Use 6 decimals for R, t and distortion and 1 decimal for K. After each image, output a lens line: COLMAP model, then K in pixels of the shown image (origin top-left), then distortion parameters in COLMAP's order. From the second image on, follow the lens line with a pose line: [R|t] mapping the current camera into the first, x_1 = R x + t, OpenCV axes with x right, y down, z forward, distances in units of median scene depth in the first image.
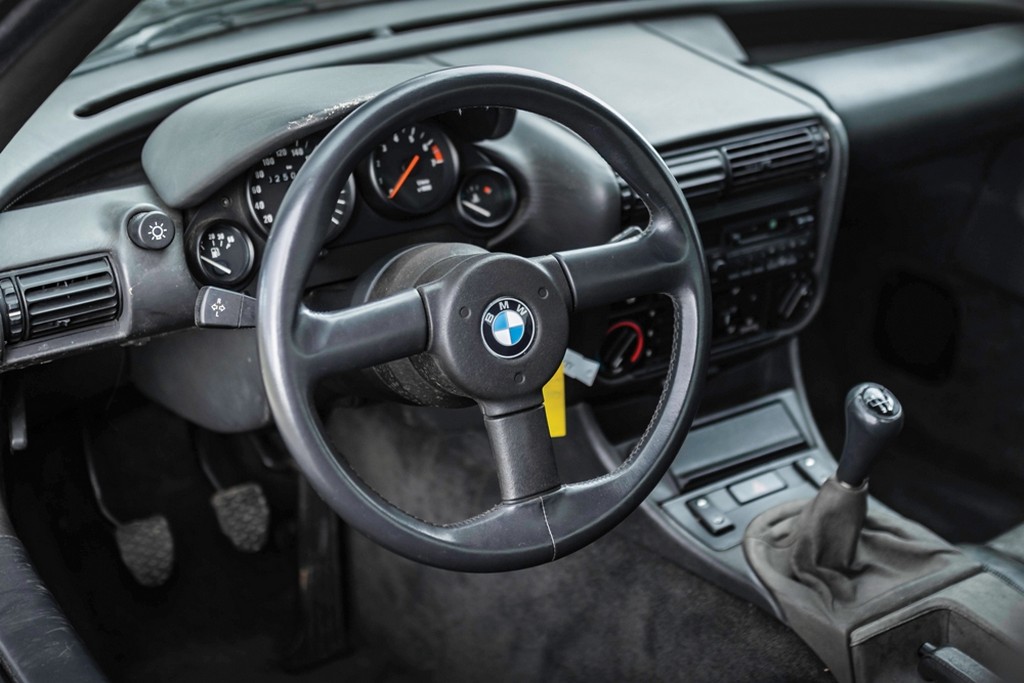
lens RADIAL K [[1579.7, 0, 512.0], [0, 1579.7, 341.5], [0, 0, 1]] dist [-0.000132, 0.074405]
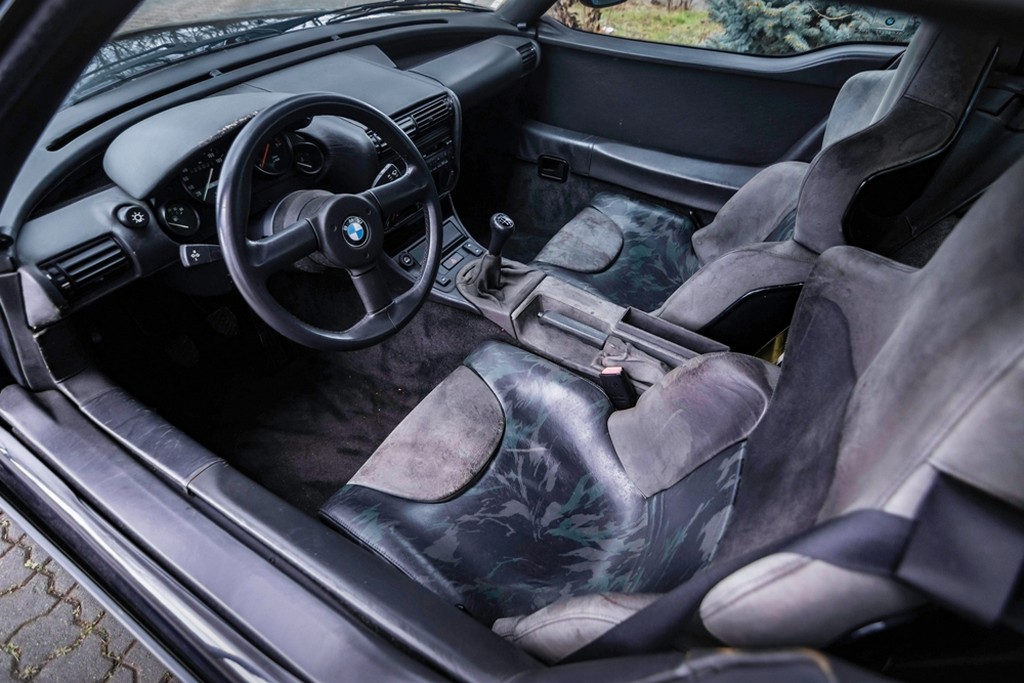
lens RADIAL K [[511.3, 0, 510.4], [0, 511.3, 347.4], [0, 0, 1]] dist [-0.002699, 0.000108]
pose [[0.900011, -0.292946, 0.322744, -0.063101], [0.166390, 0.915301, 0.366796, -0.064343], [-0.402859, -0.276419, 0.872523, 0.242996]]
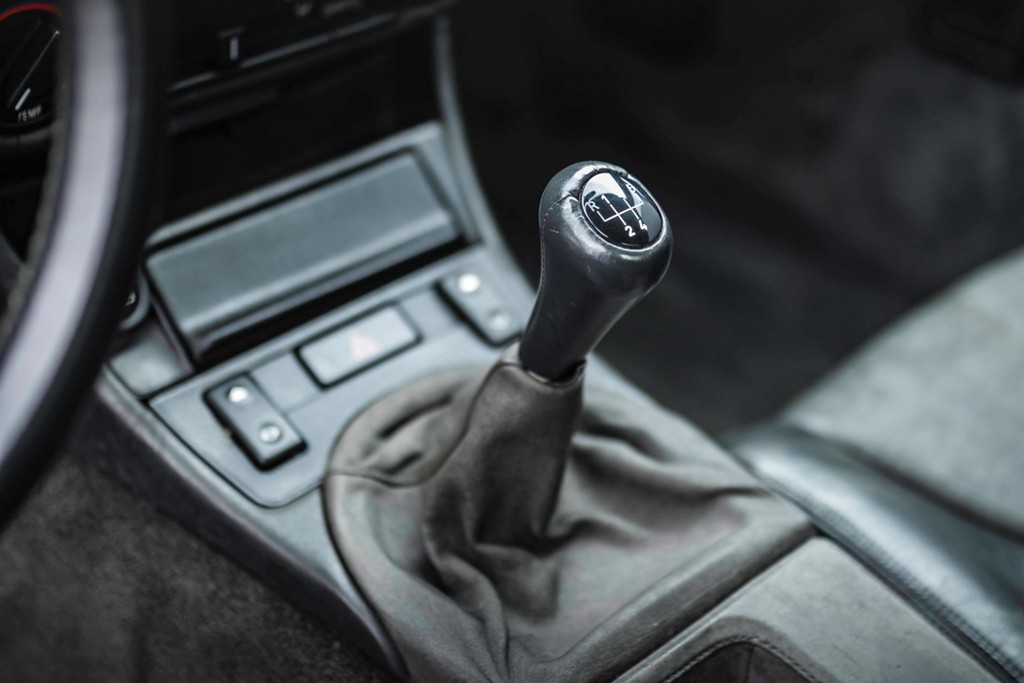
lens RADIAL K [[1579.7, 0, 512.0], [0, 1579.7, 341.5], [0, 0, 1]] dist [-0.000132, 0.074405]
pose [[0.981519, -0.040656, 0.186994, 0.115493], [-0.006375, 0.969682, 0.244287, -0.028669], [-0.191257, -0.240964, 0.951503, 0.553873]]
